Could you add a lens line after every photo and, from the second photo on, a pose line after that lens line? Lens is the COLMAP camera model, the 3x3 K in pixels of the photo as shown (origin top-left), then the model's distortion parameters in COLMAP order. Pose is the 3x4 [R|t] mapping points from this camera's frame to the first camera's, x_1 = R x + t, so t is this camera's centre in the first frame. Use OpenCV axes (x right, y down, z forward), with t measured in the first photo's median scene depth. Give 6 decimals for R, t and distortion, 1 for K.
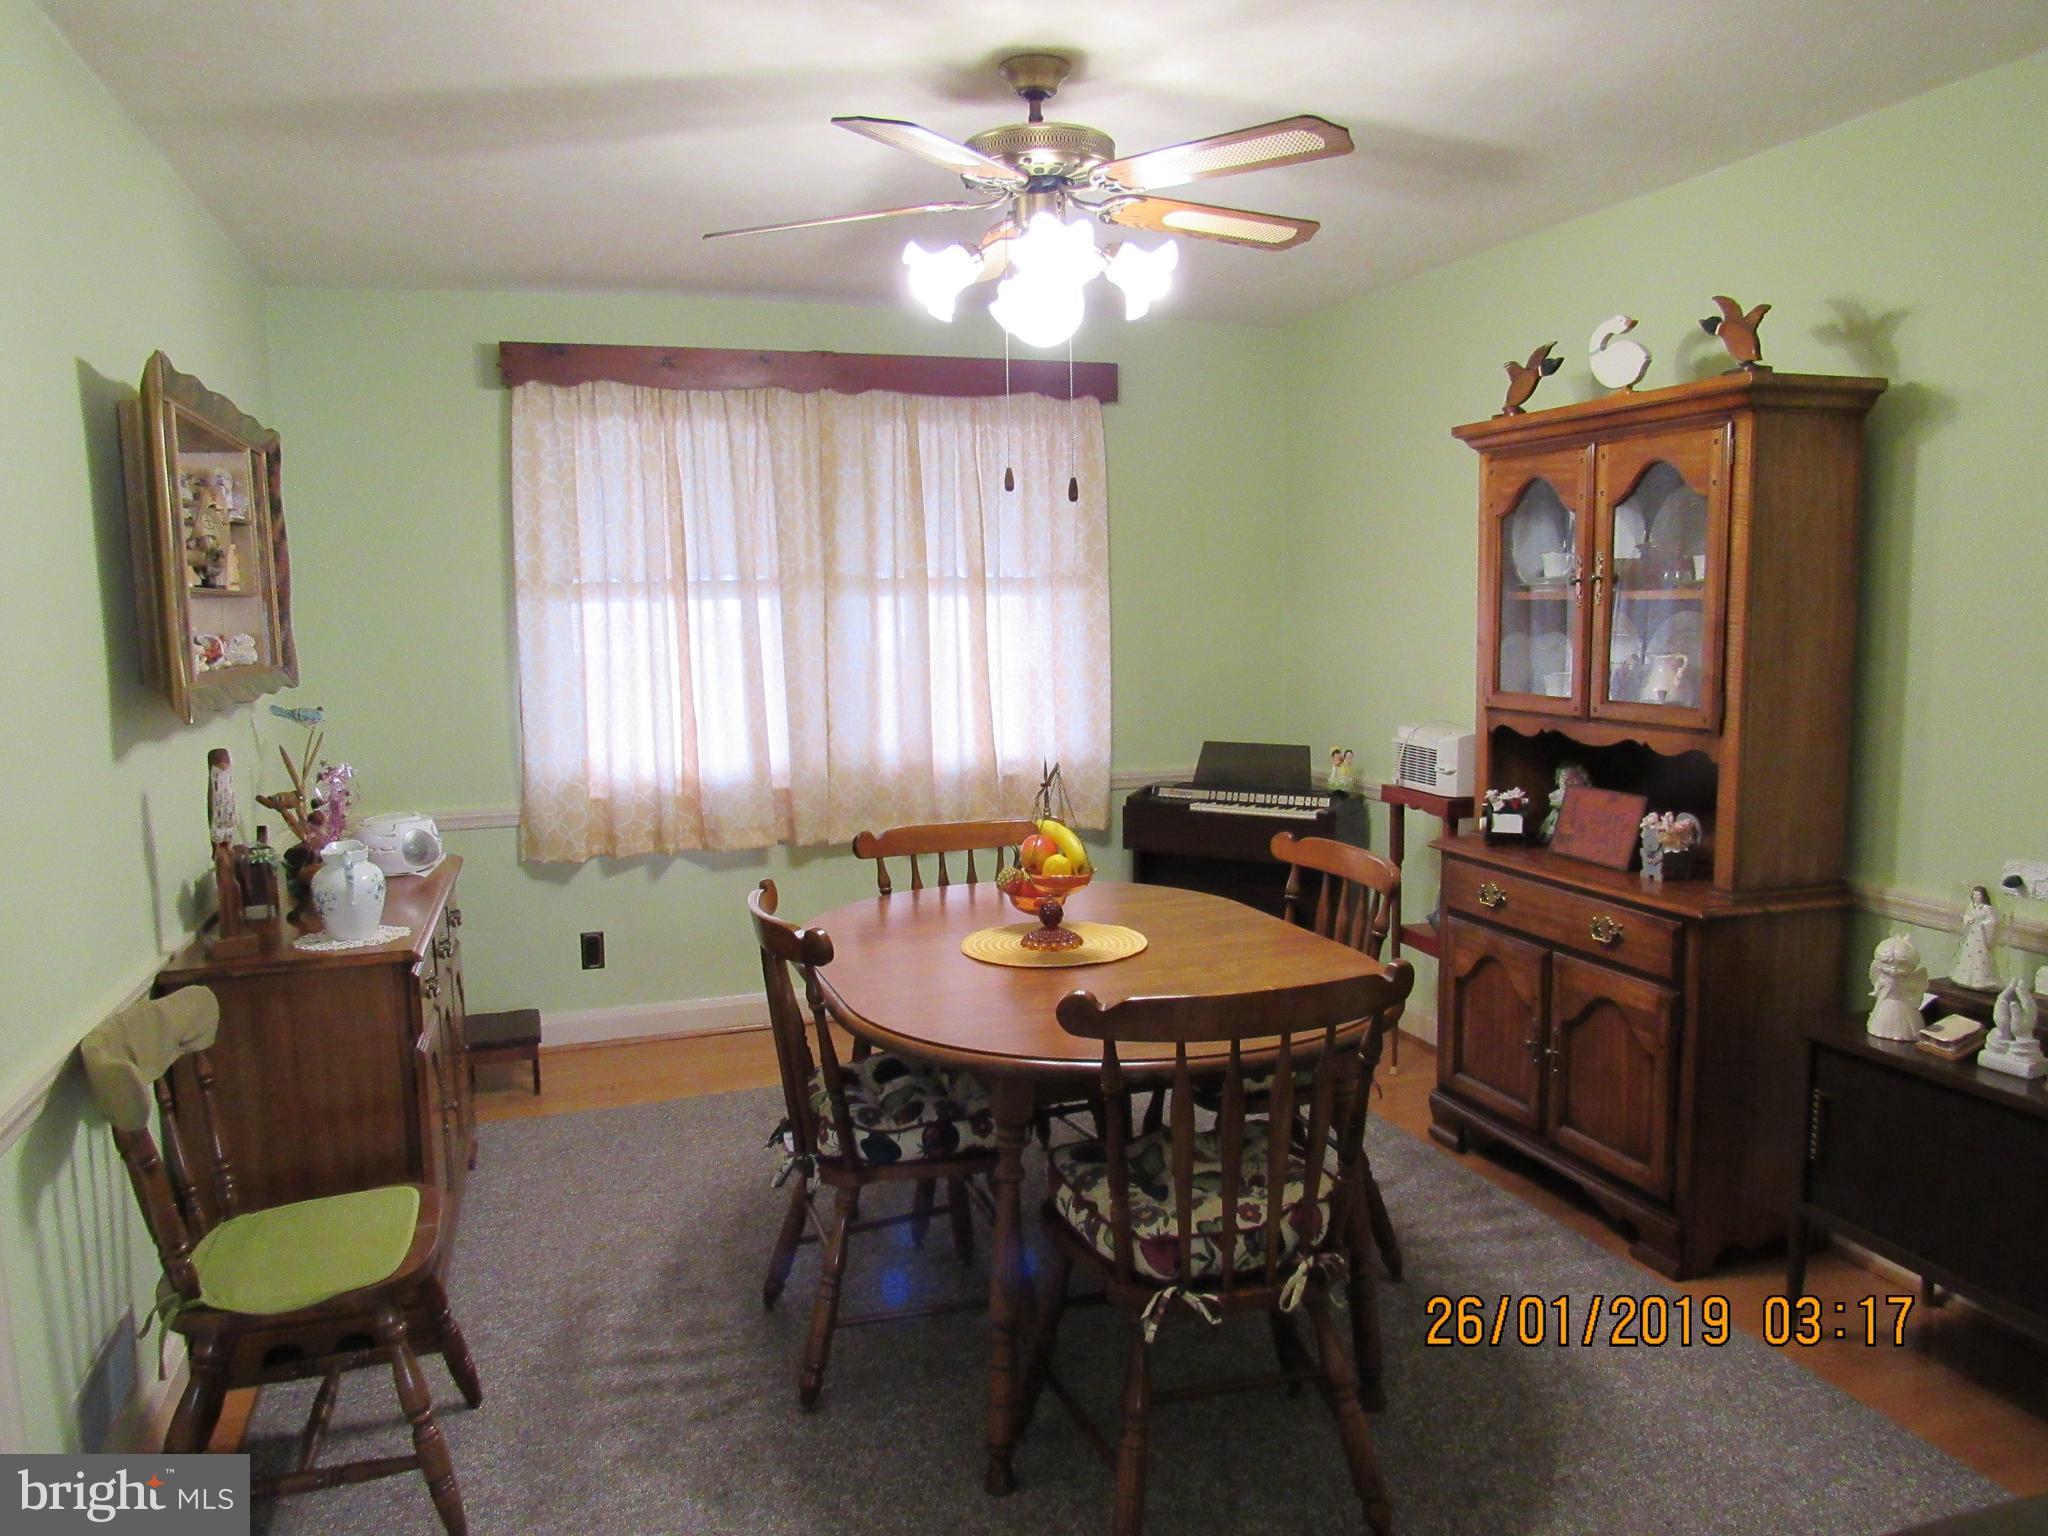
lens RADIAL K [[1454.2, 0, 1030.2], [0, 1454.2, 769.8], [0, 0, 1]] dist [-0.035716, 0.010573]
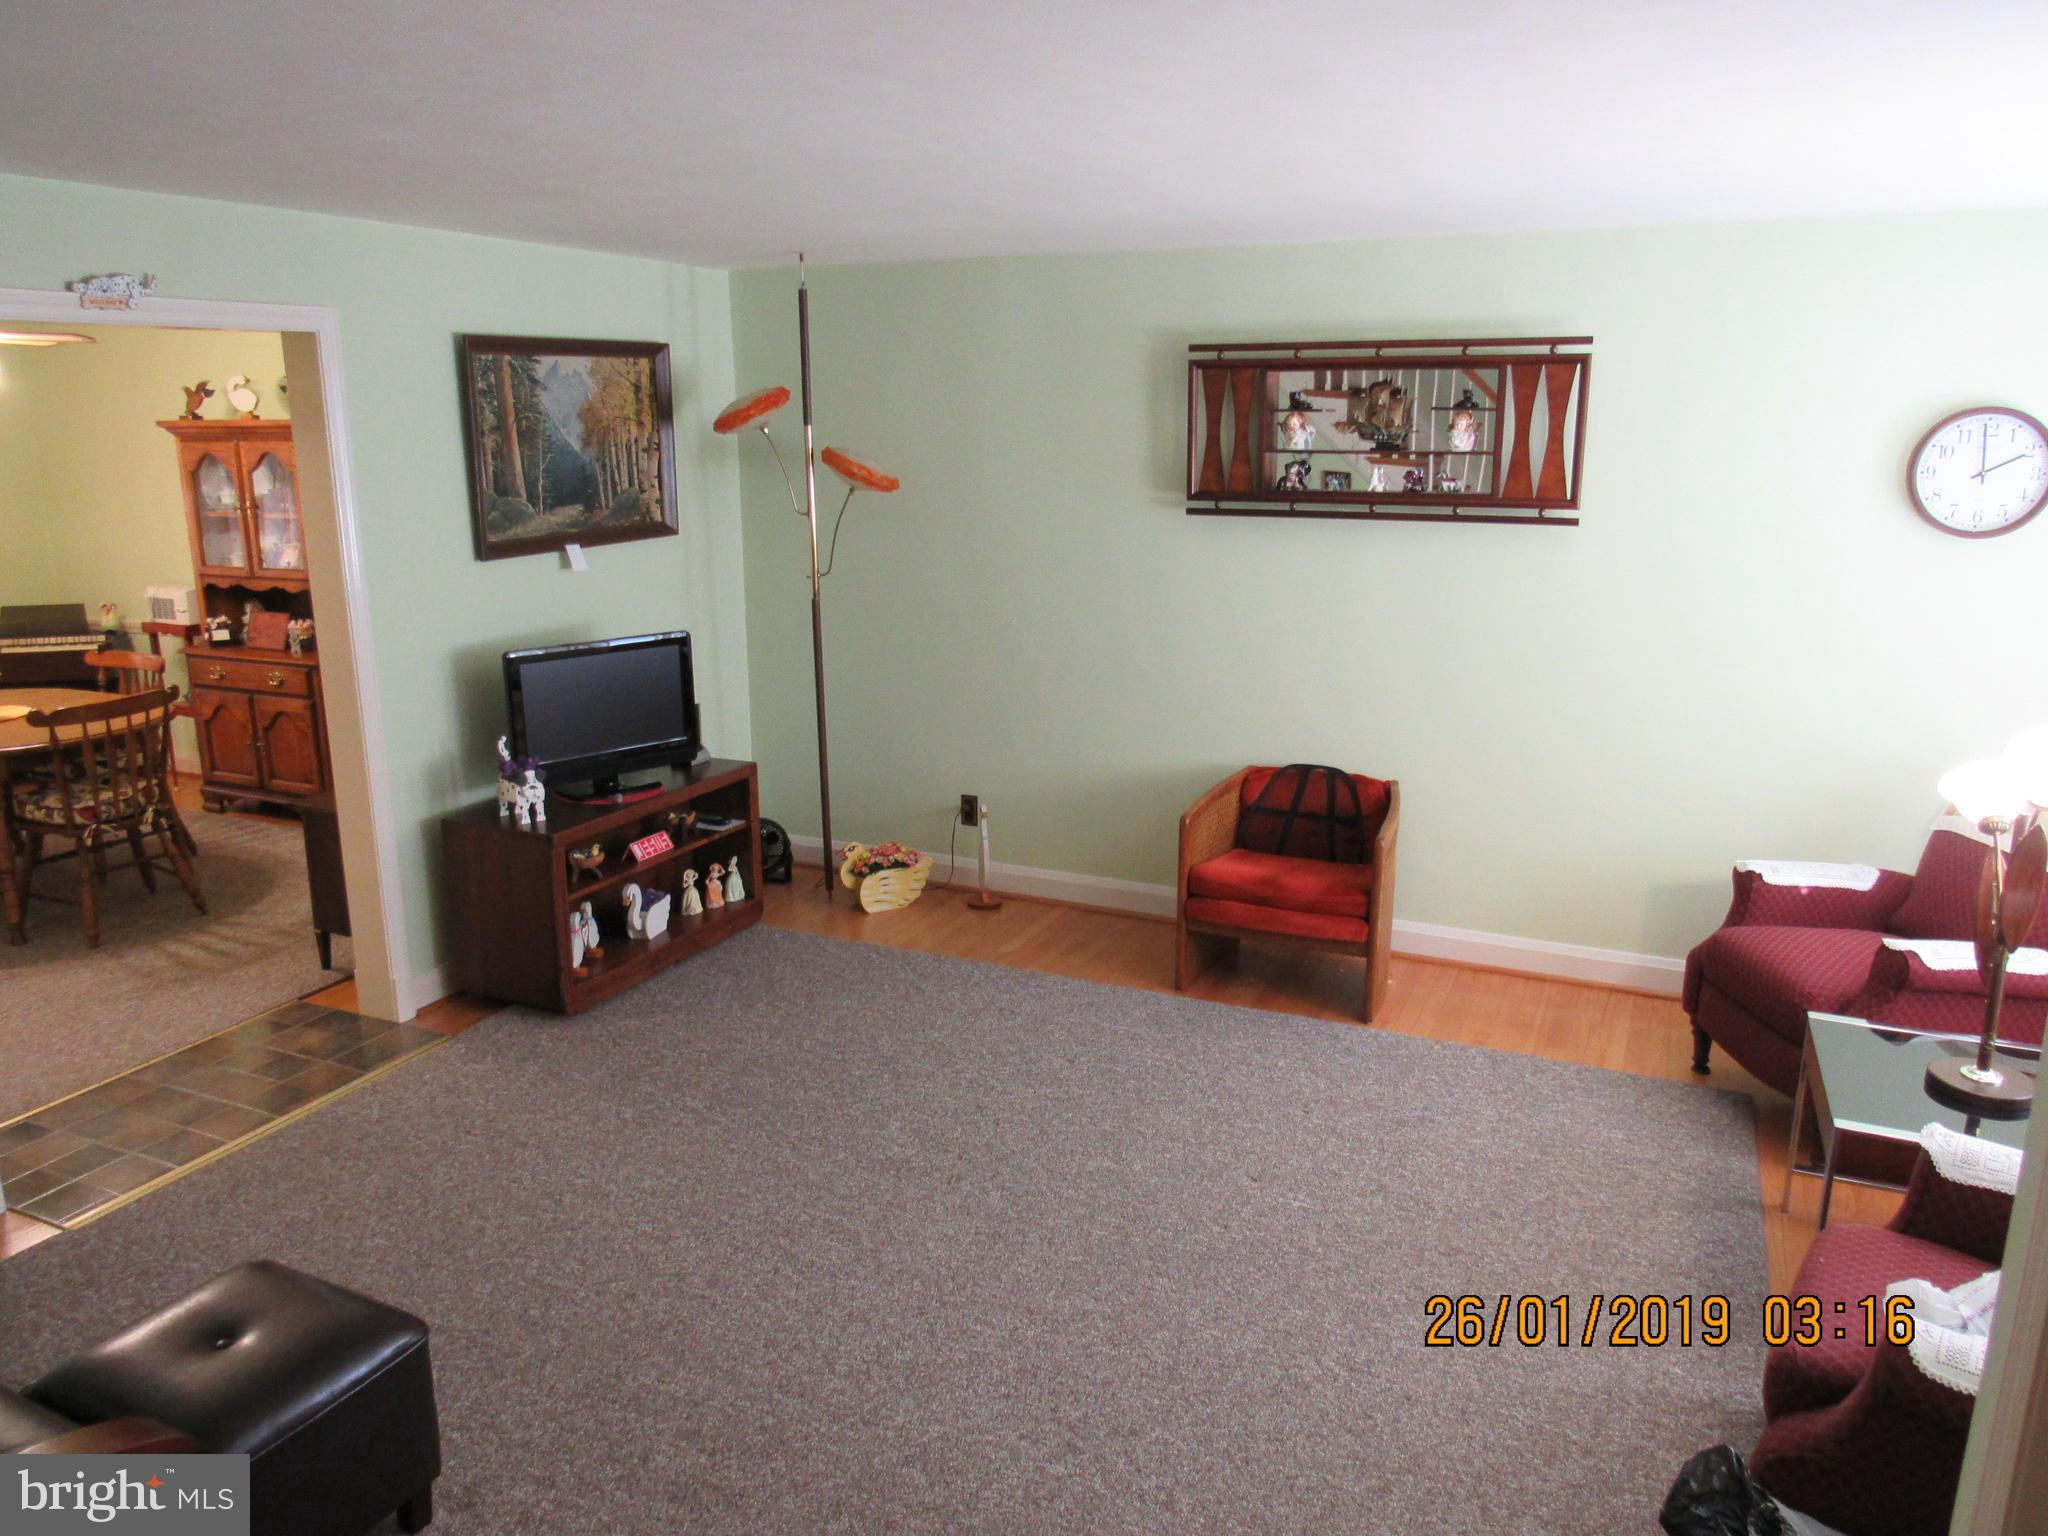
lens RADIAL K [[1454.2, 0, 1029.4], [0, 1454.2, 762.3], [0, 0, 1]] dist [-0.035716, 0.010573]
pose [[0.685789, -0.158796, 0.710265, -0.314007], [0.078794, 0.986370, 0.144447, 0.013091], [-0.723522, -0.043096, 0.688954, -1.089290]]
